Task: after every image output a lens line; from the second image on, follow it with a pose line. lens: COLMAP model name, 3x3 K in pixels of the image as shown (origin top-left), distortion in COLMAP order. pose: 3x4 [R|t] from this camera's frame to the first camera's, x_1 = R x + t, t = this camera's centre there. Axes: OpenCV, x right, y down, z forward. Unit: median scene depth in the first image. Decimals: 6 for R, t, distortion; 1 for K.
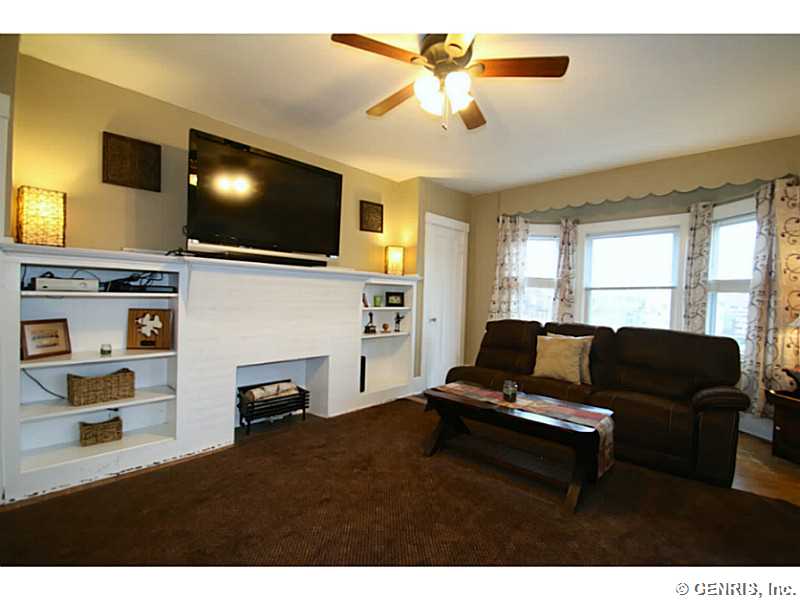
lens RADIAL K [[369.0, 0, 399.7], [0, 369.0, 302.0], [0, 0, 1]] dist [0.020802, -0.023708]
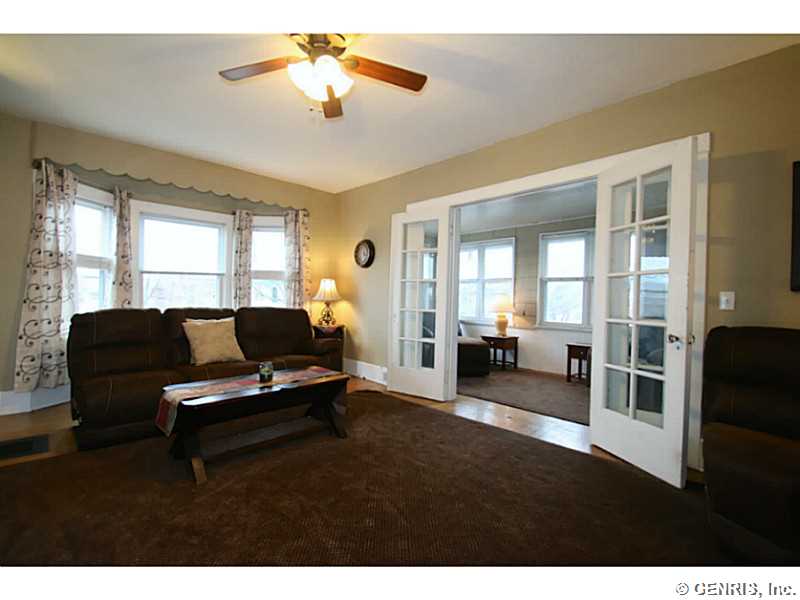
lens RADIAL K [[369.0, 0, 399.7], [0, 369.0, 302.0], [0, 0, 1]] dist [0.020802, -0.023708]
pose [[0.043304, -0.044428, 0.998074, -0.485005], [-0.001362, 0.999007, 0.044529, -0.002991], [-0.999061, -0.003287, 0.043201, 0.392883]]
